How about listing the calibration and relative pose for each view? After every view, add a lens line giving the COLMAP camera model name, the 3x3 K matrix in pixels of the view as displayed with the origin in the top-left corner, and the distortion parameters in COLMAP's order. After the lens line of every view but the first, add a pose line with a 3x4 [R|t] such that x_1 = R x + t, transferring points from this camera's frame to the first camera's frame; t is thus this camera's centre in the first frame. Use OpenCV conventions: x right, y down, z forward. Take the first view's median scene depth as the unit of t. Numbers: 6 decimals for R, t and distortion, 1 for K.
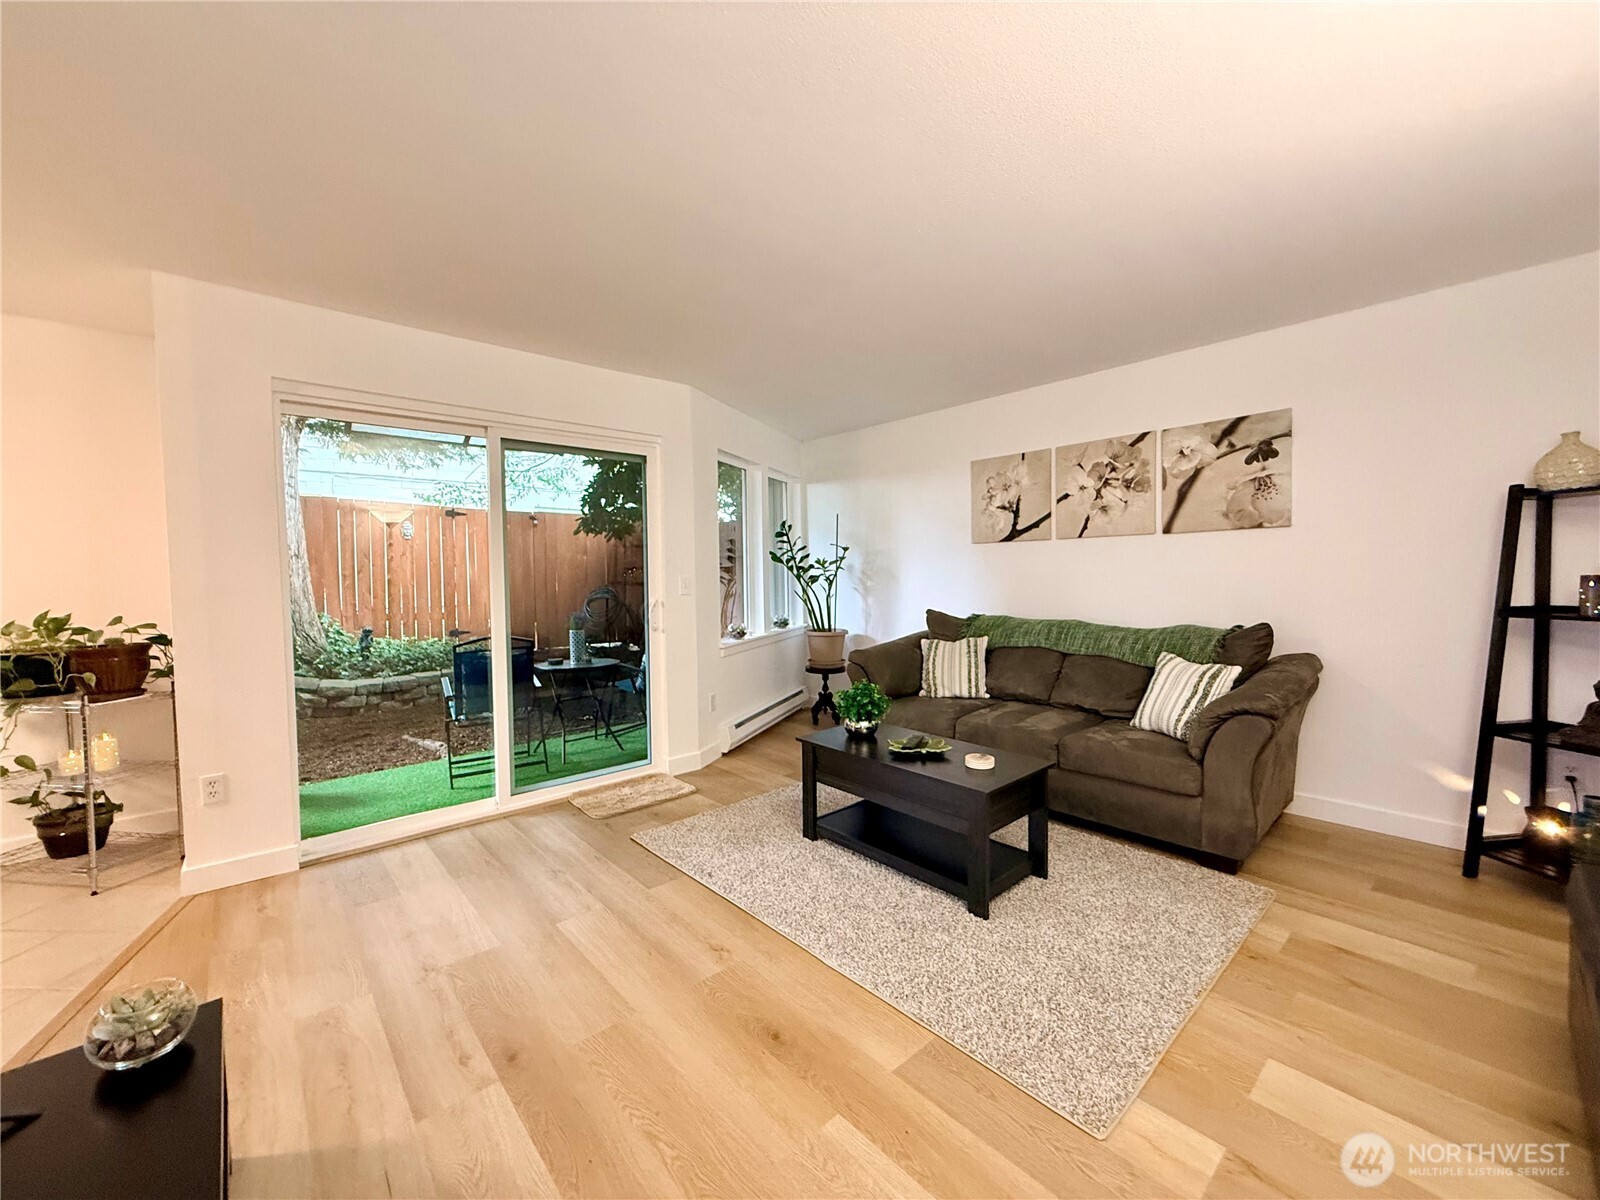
lens RADIAL K [[636.3, 0, 796.2], [0, 636.3, 595.8], [0, 0, 1]] dist [-0.000262, 0.000286]
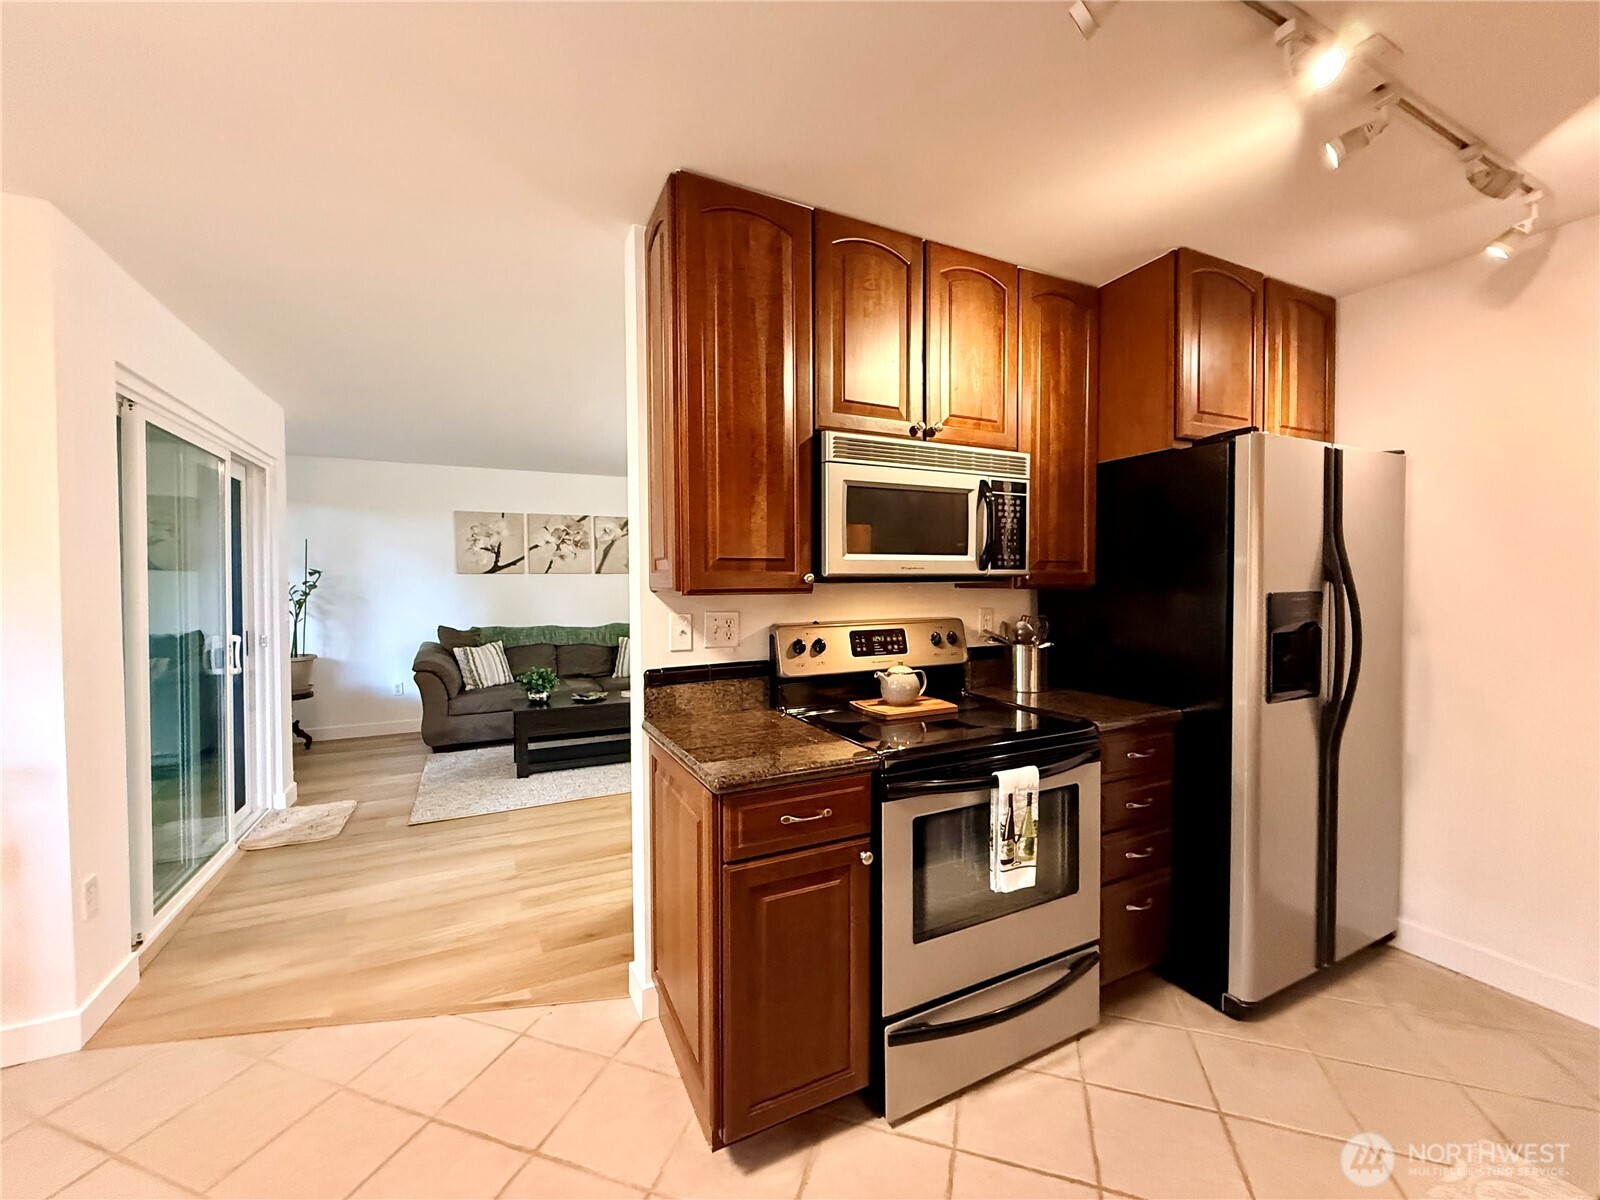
lens RADIAL K [[636.3, 0, 794.2], [0, 636.3, 598.3], [0, 0, 1]] dist [-0.000262, 0.000286]
pose [[0.261536, -0.014775, 0.965081, -1.046006], [0.035100, 0.999367, 0.005788, -0.019480], [-0.964555, 0.032361, 0.261889, -0.010444]]
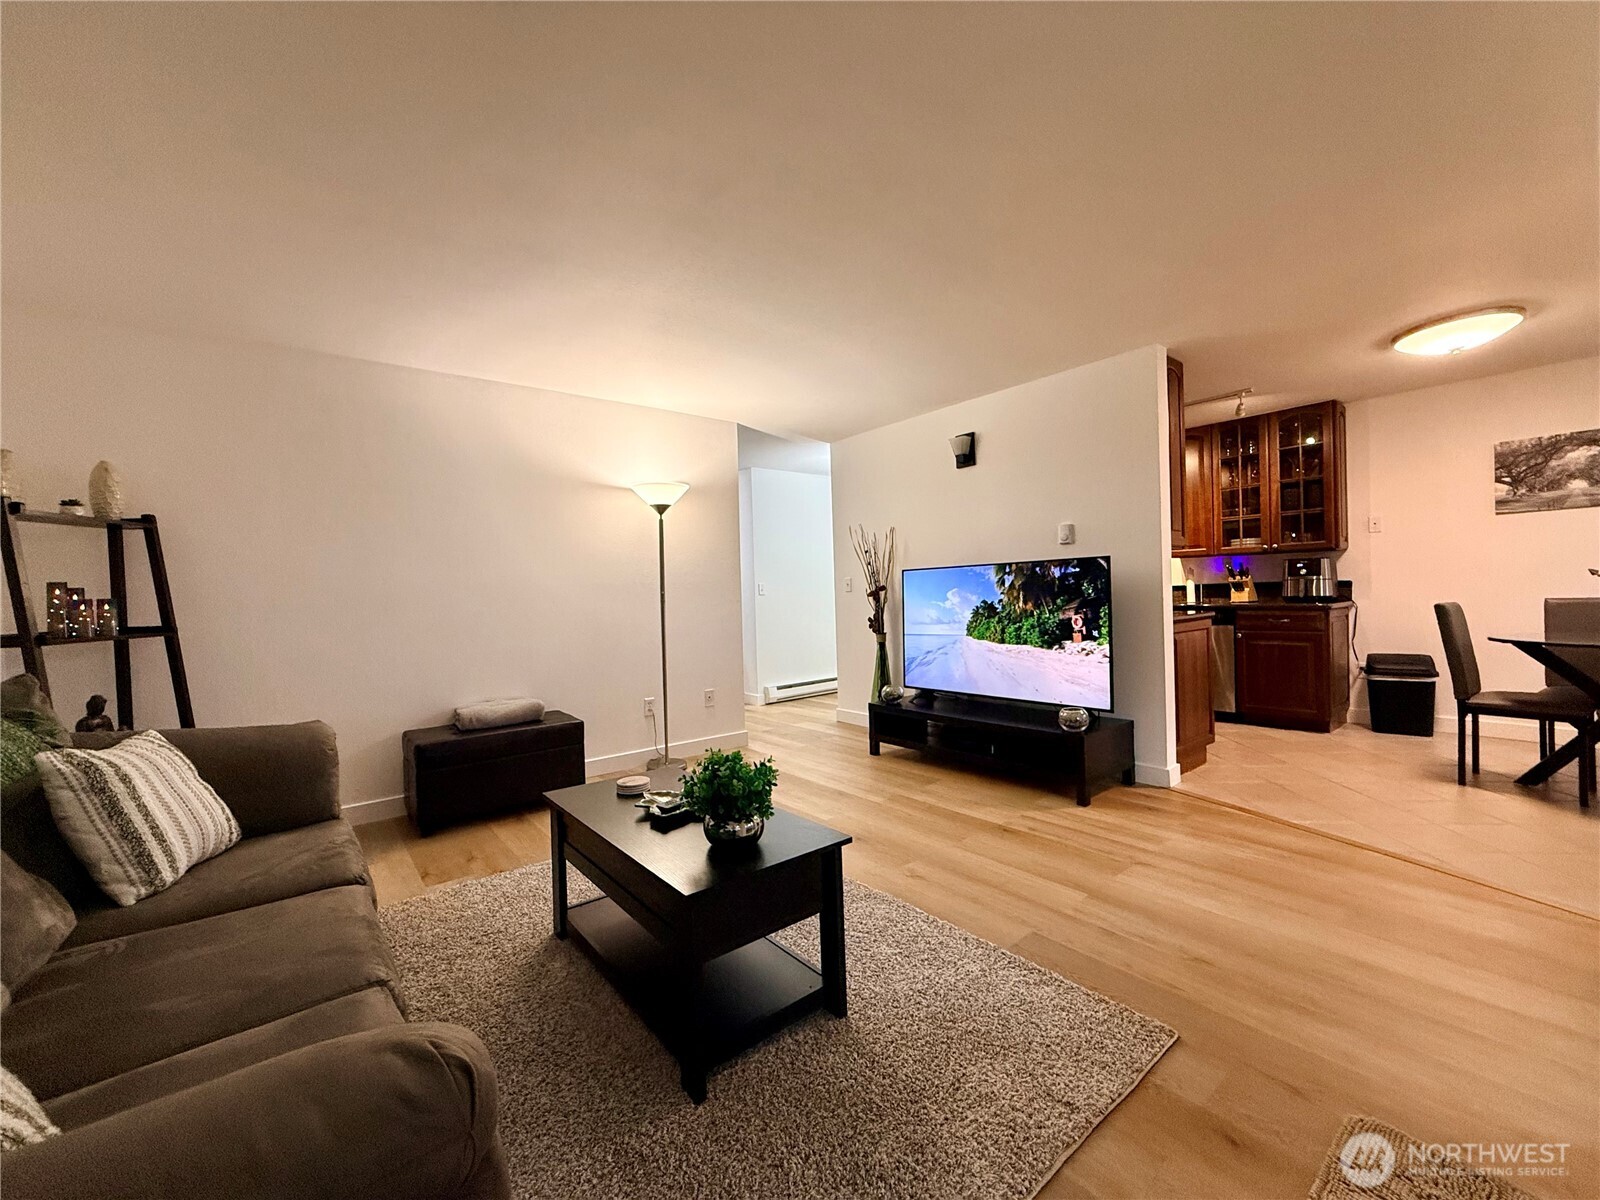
lens RADIAL K [[636.3, 0, 800.8], [0, 636.3, 602.4], [0, 0, 1]] dist [-0.000262, 0.000286]
pose [[-0.998006, 0.044787, 0.044481, 0.010068], [0.046869, 0.997799, 0.046919, -0.011269], [-0.042282, 0.048910, -0.997908, 1.313983]]
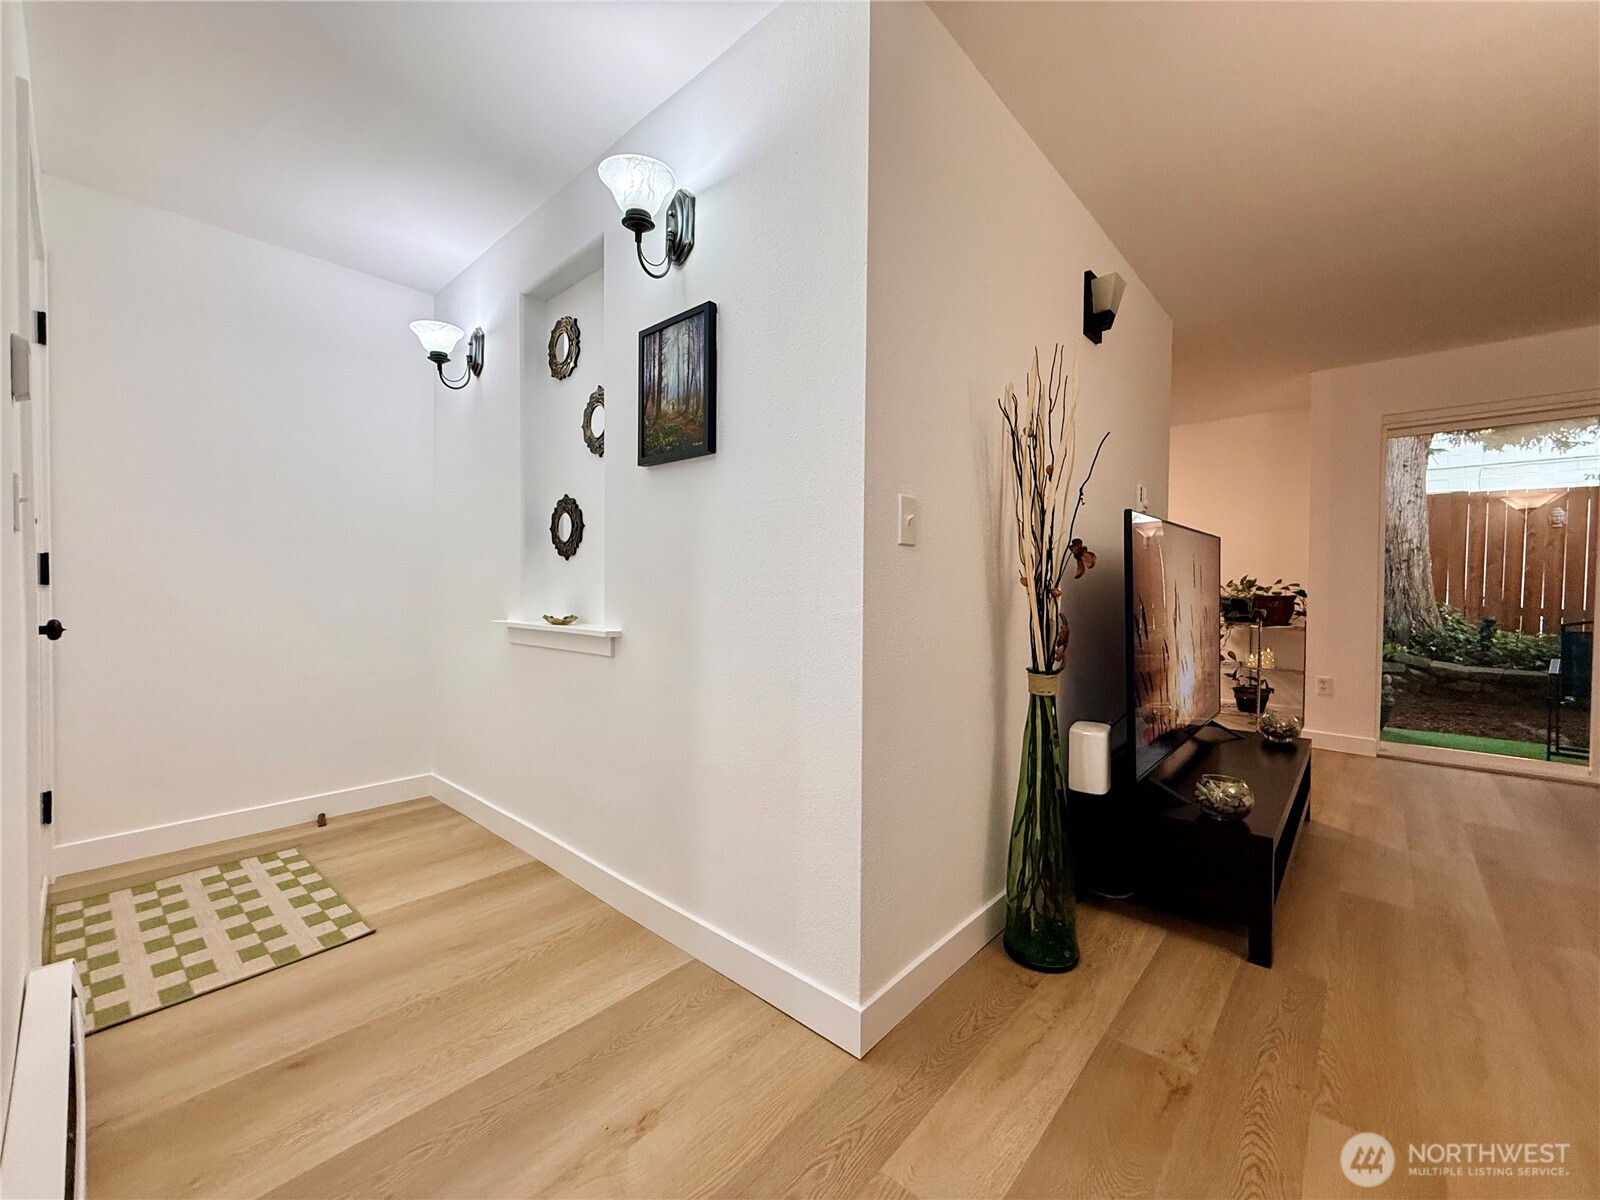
lens RADIAL K [[636.3, 0, 794.0], [0, 636.3, 600.0], [0, 0, 1]] dist [-0.000262, 0.000286]
pose [[0.104599, 0.038884, -0.993754, 0.385253], [-0.044996, 0.998397, 0.034329, 0.068774], [0.993496, 0.041124, 0.106181, -0.367399]]
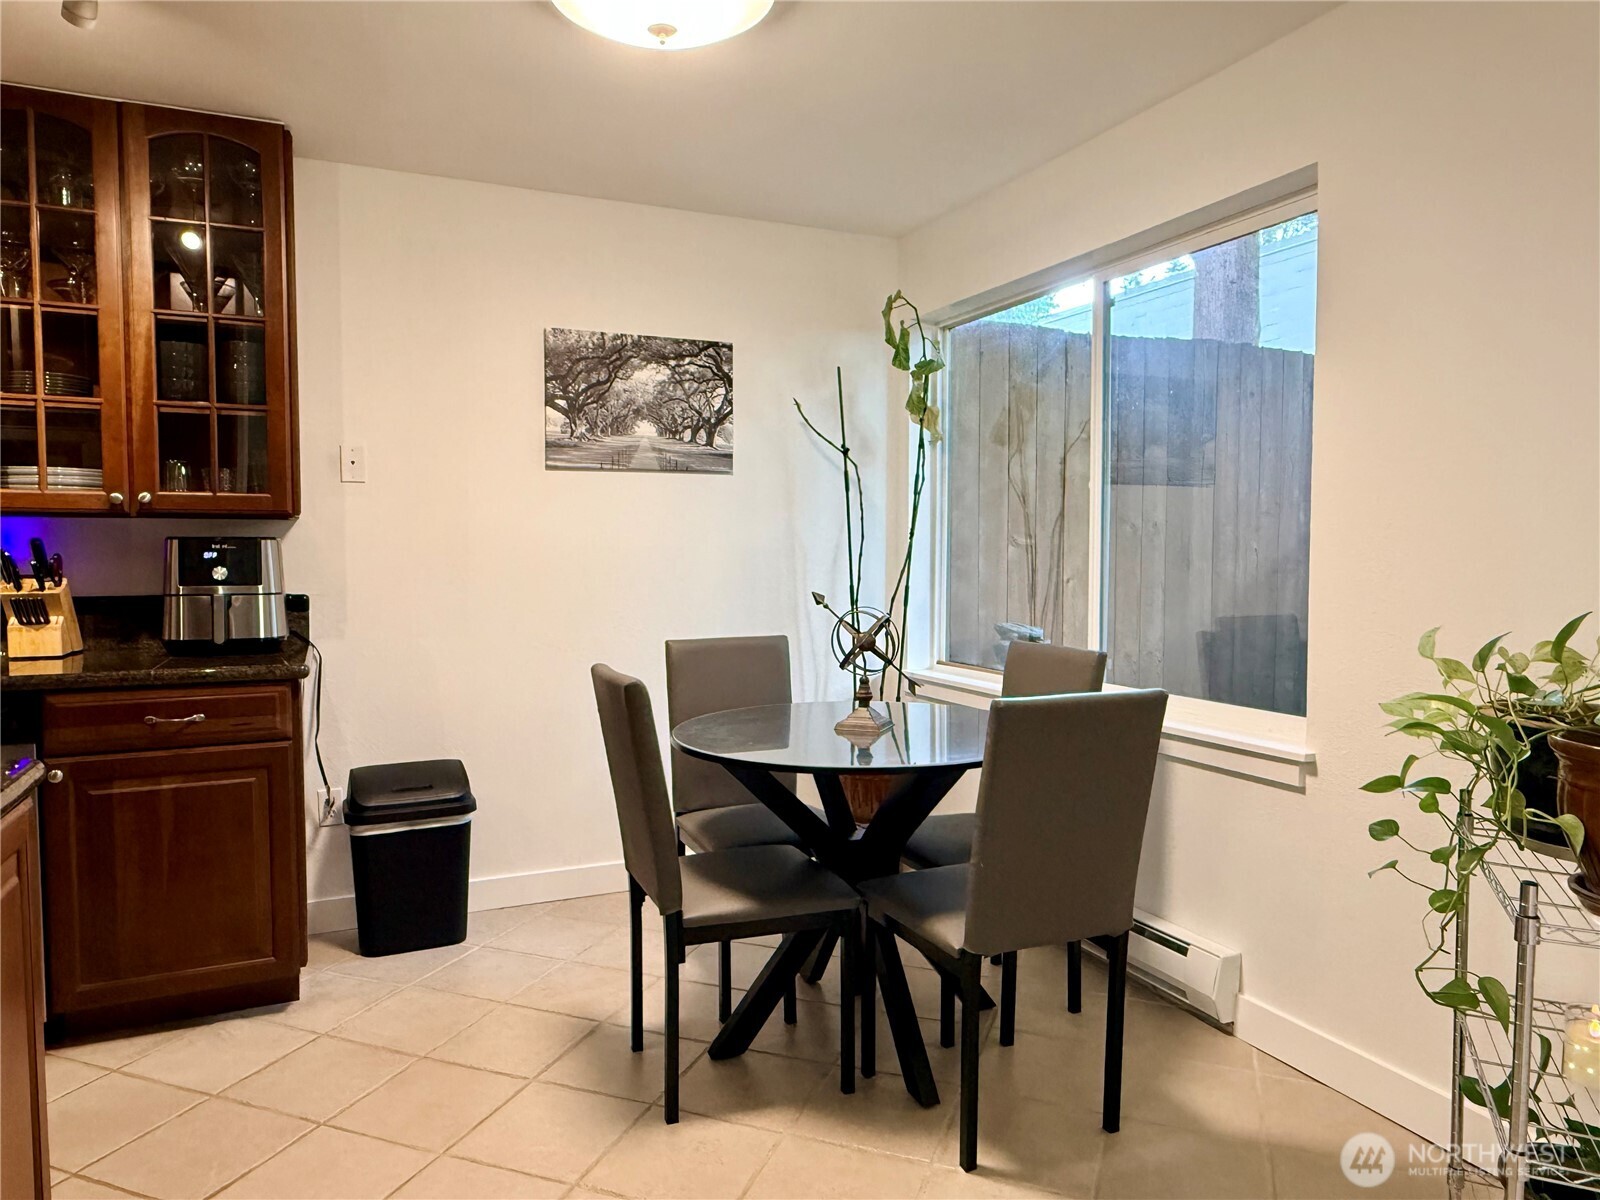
lens RADIAL K [[1065.7, 0, 797.0], [0, 1065.7, 599.0], [0, 0, 1]] dist [0.004451, 0.001221]
pose [[-0.302673, 0.061682, -0.951096, -0.349793], [-0.026697, 0.996963, 0.073153, -0.015468], [0.952720, 0.047533, -0.300107, 0.580310]]
